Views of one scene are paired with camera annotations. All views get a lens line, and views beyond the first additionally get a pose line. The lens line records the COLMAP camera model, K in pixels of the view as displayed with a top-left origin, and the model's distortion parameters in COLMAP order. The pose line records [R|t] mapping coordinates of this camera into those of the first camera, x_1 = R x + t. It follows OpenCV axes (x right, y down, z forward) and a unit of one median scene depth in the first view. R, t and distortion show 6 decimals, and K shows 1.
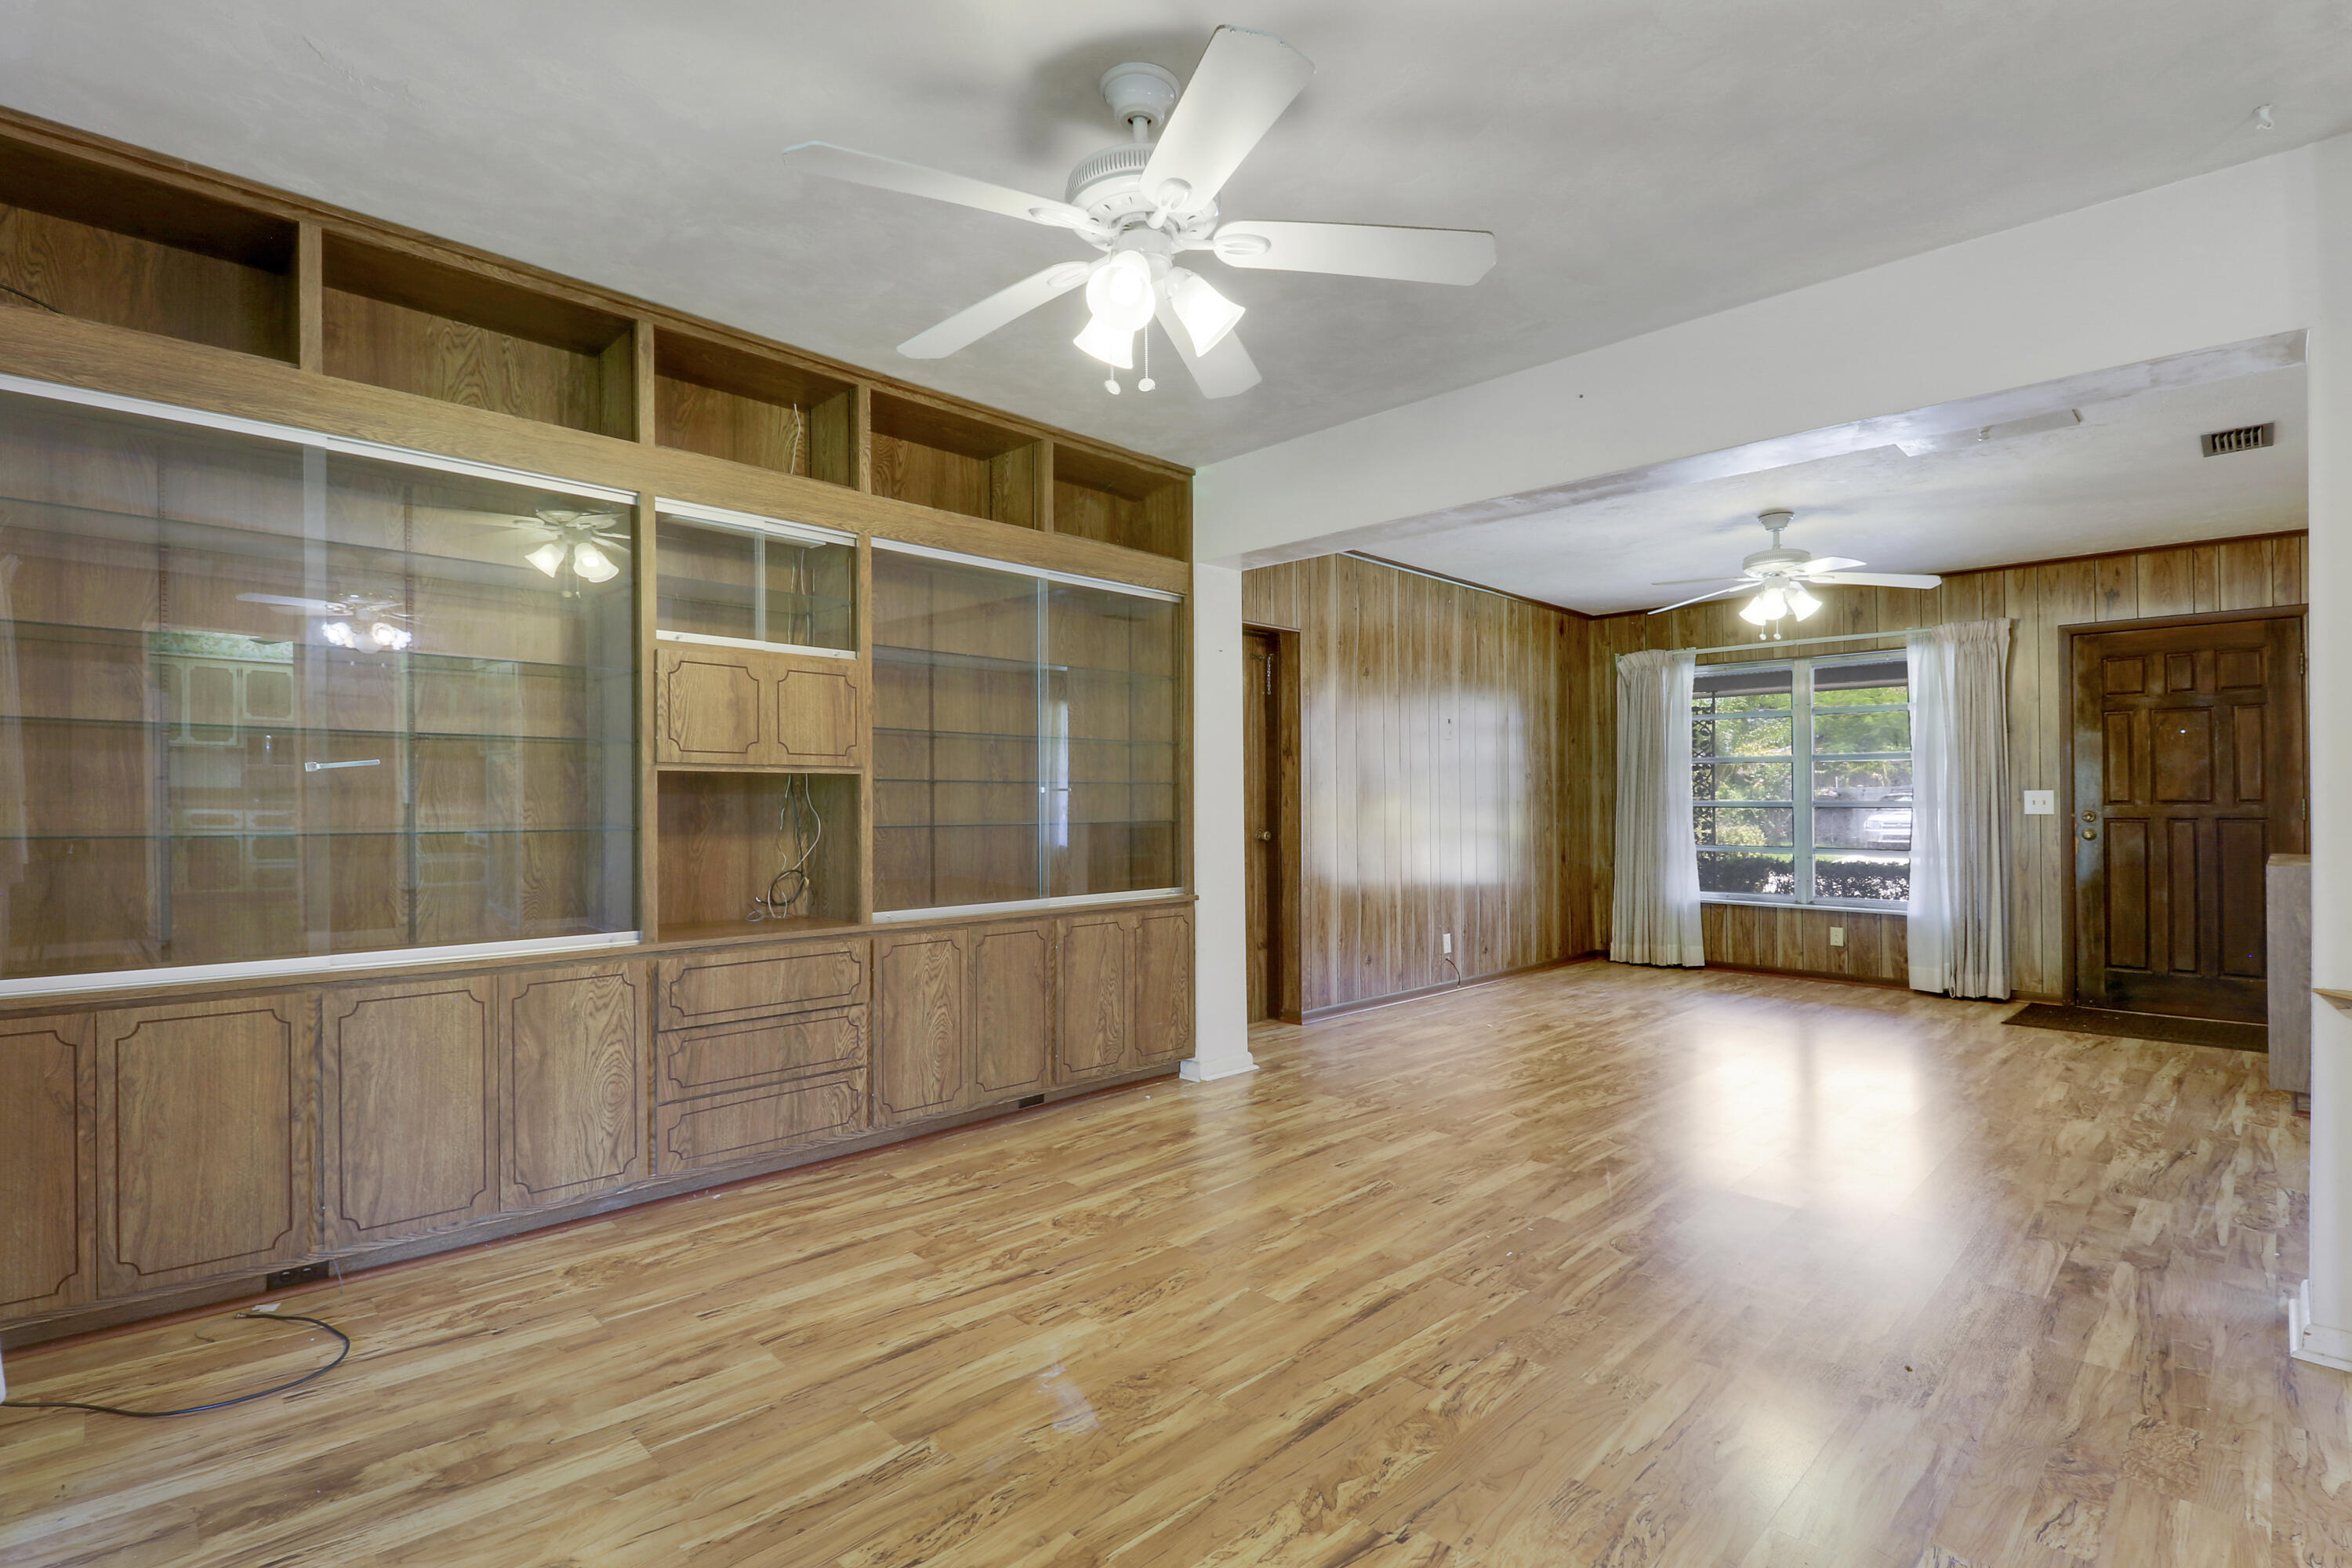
lens RADIAL K [[1118.2, 0, 1176.3], [0, 1118.2, 806.3], [0, 0, 1]] dist [-0.000363, -0.004852]
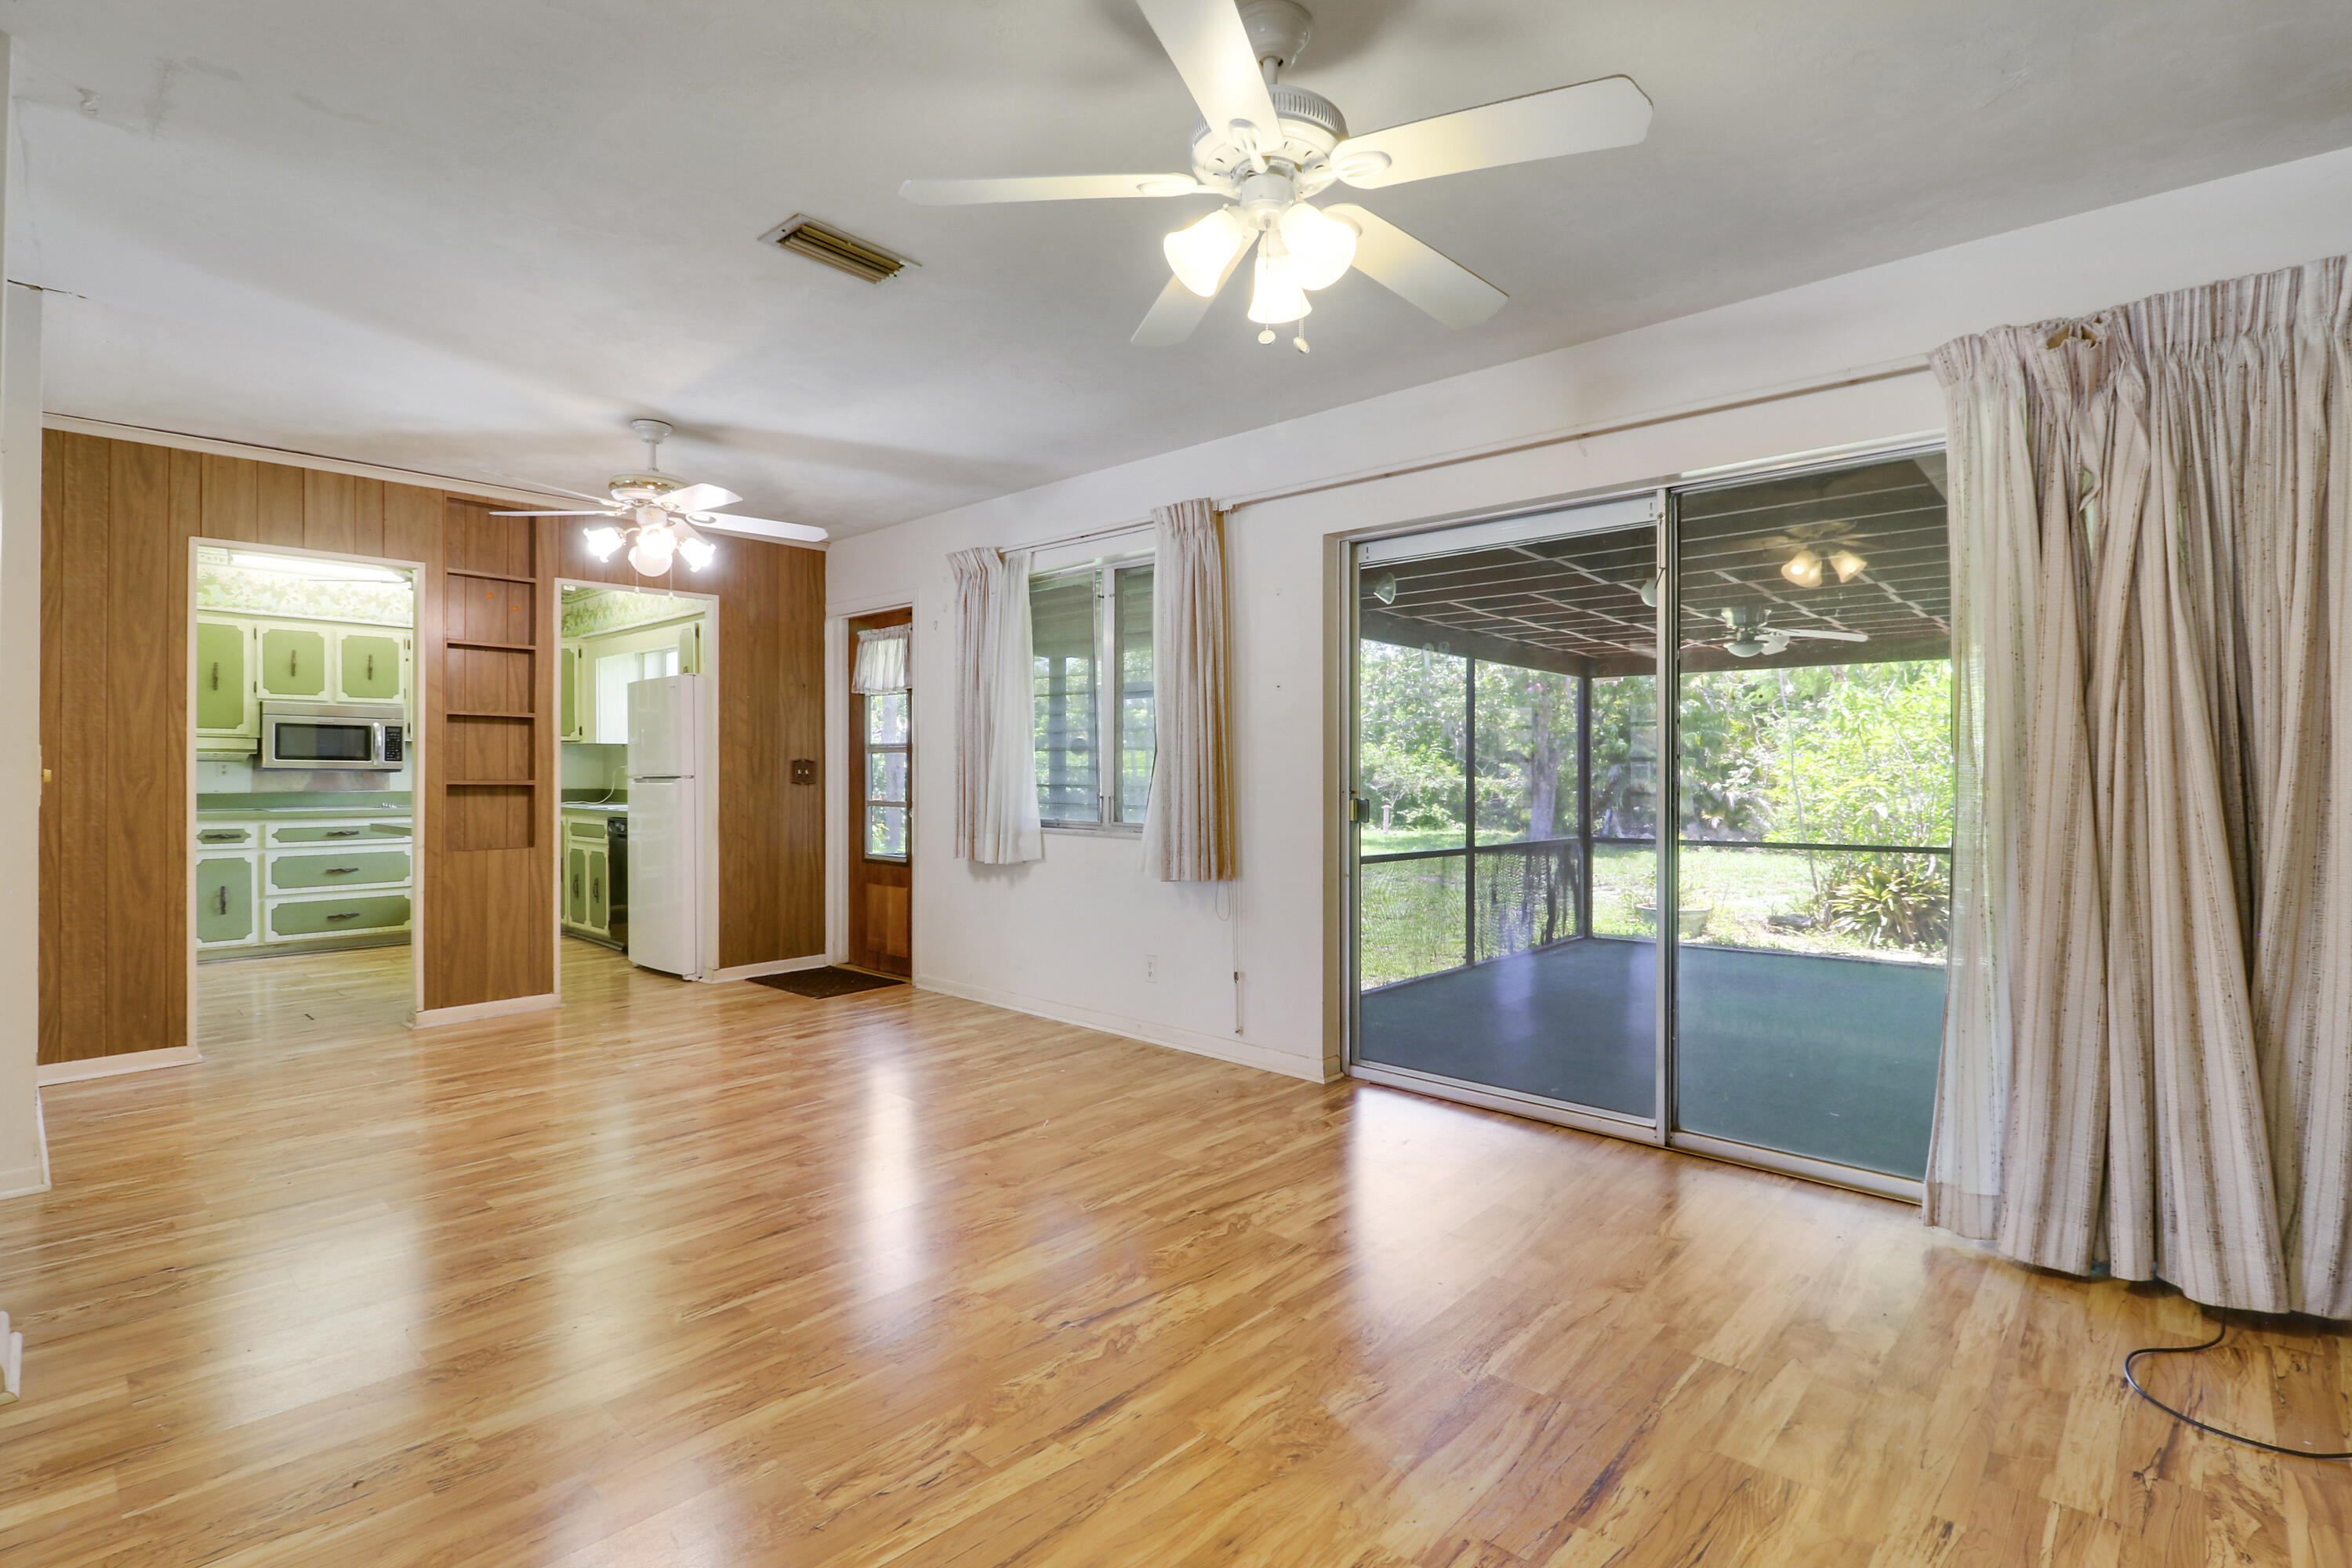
lens RADIAL K [[1119.3, 0, 1193.5], [0, 1119.3, 773.0], [0, 0, 1]] dist [-0.000633, -0.001127]
pose [[-0.998206, -0.005695, -0.059605, 0.063895], [-0.005878, 0.999979, 0.002904, -0.008687], [0.059587, 0.003249, -0.998218, 1.162596]]
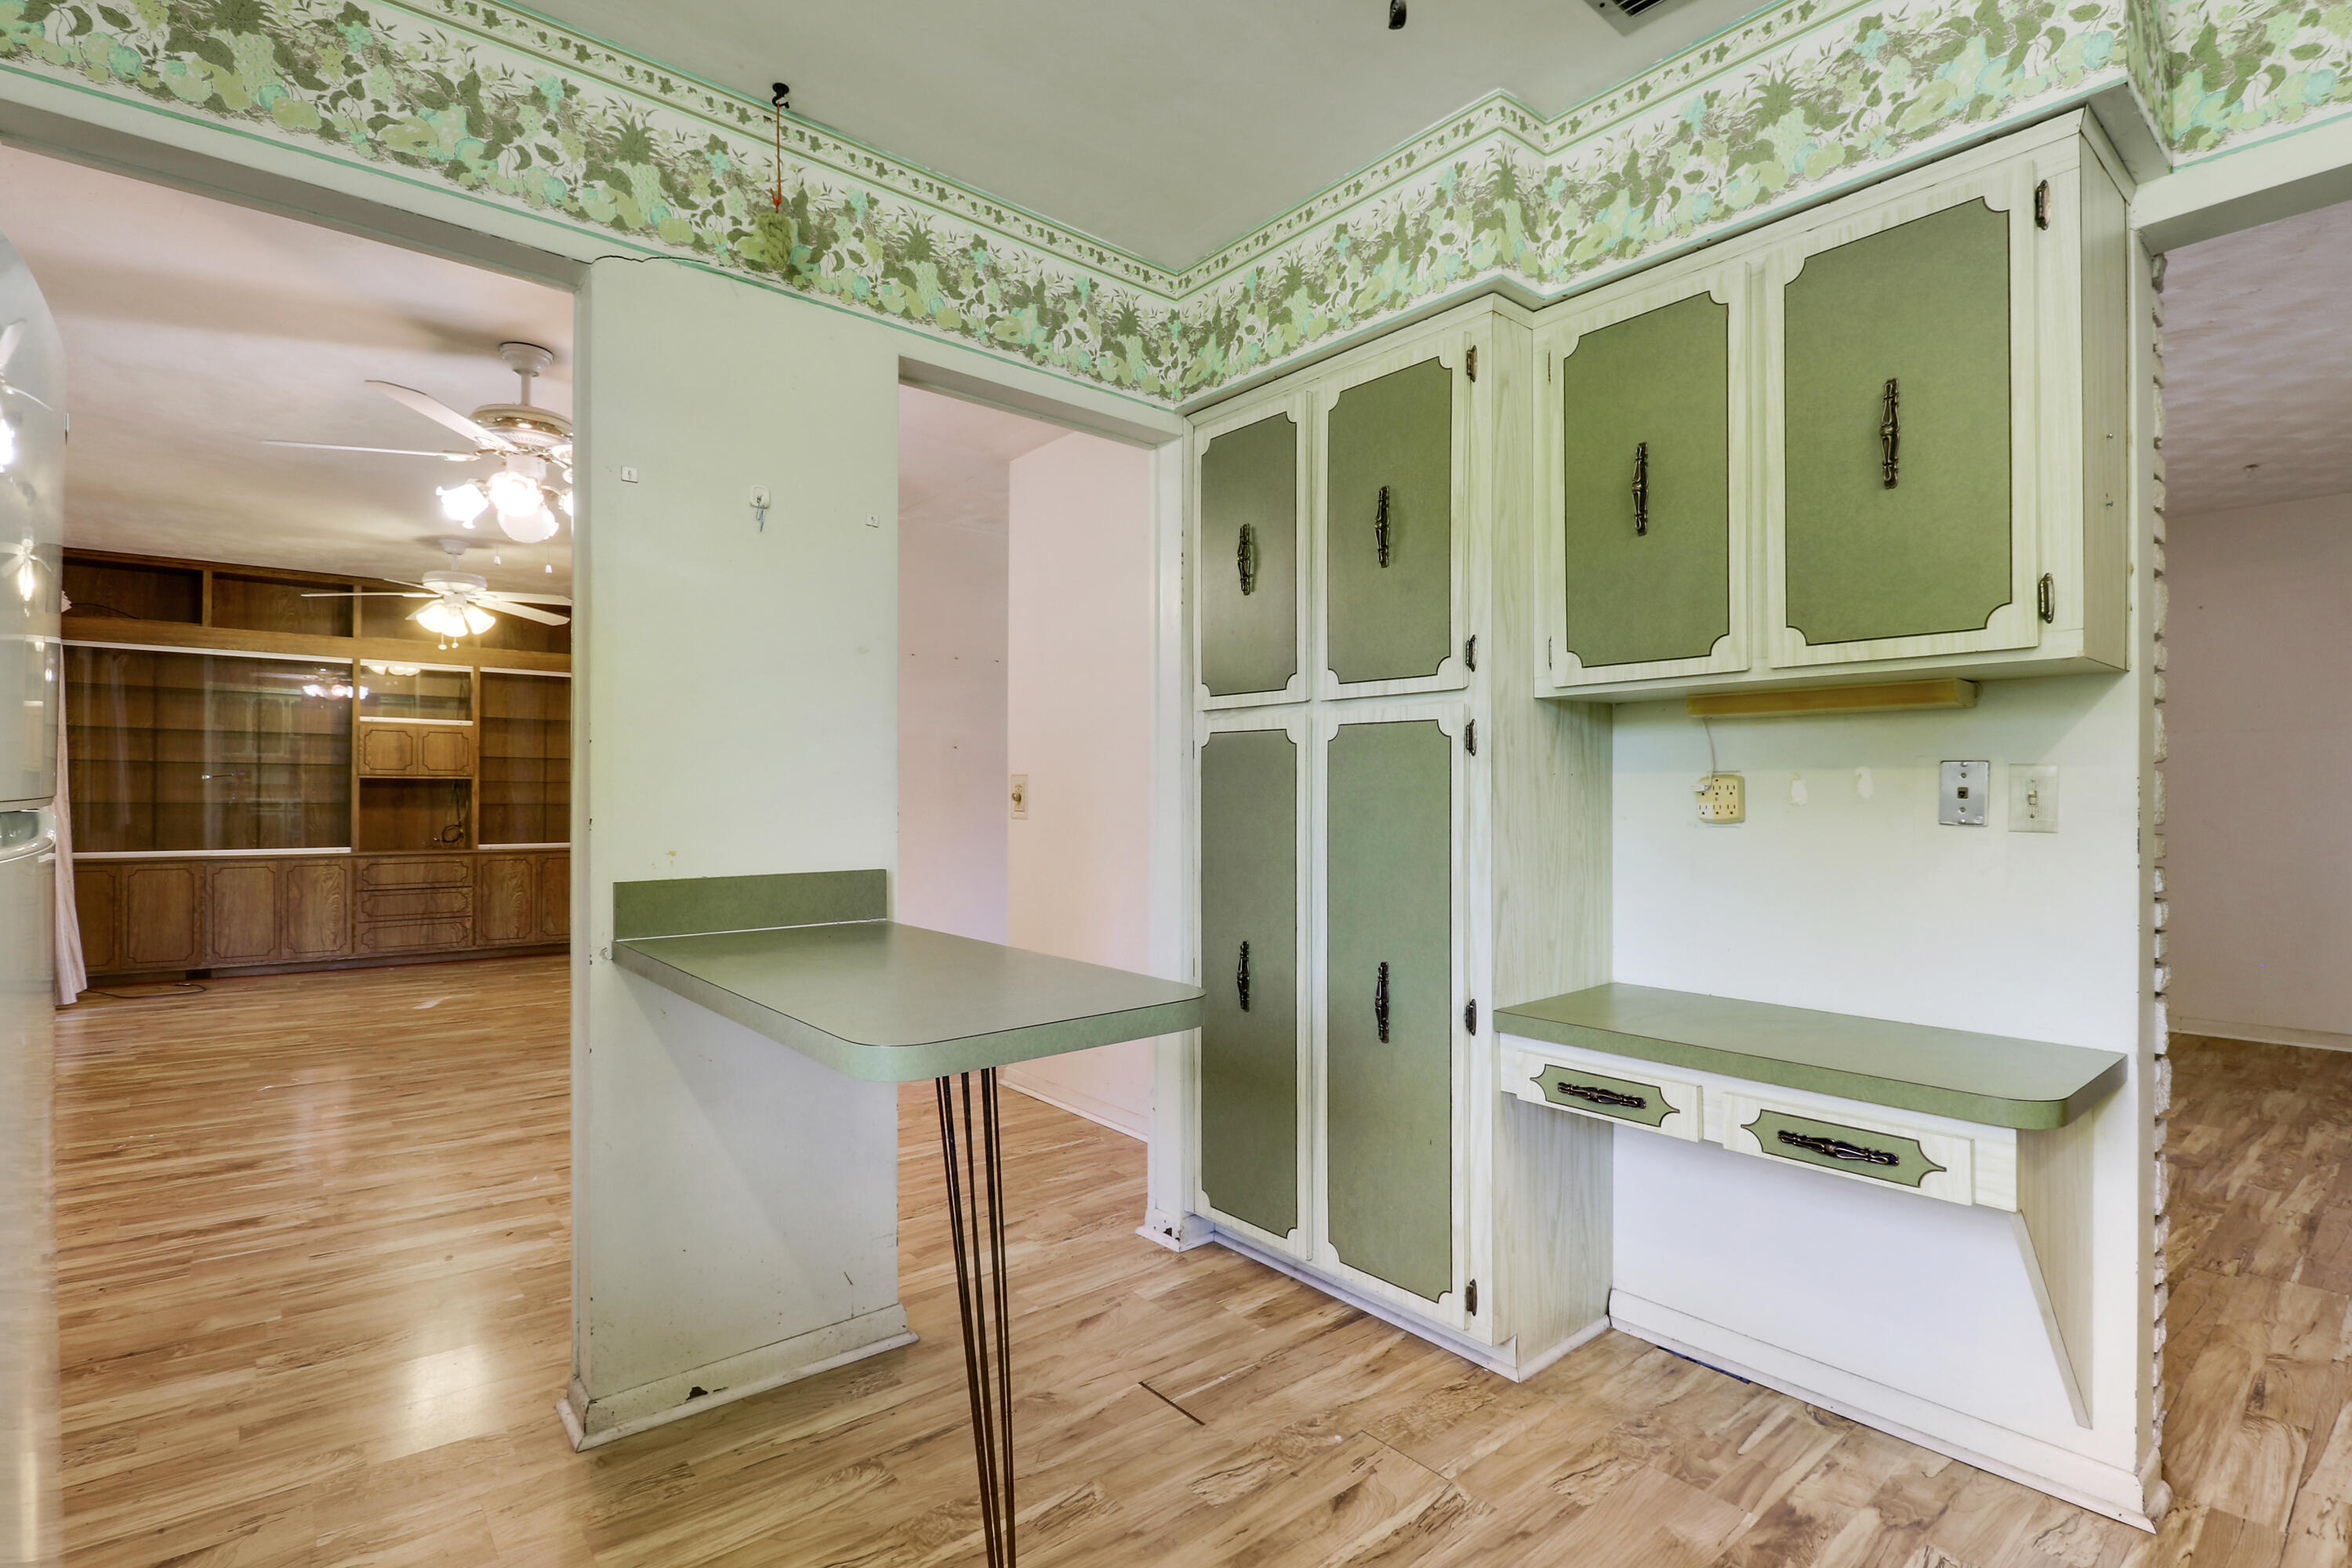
lens RADIAL K [[1104.9, 0, 1210.4], [0, 1104.9, 789.6], [0, 0, 1]] dist [-0.042288, 0.005333]
pose [[0.998975, 0.003379, -0.045143, 1.208493], [-0.003817, 0.999946, -0.009622, 0.005459], [0.045108, 0.009784, 0.998934, -0.992765]]
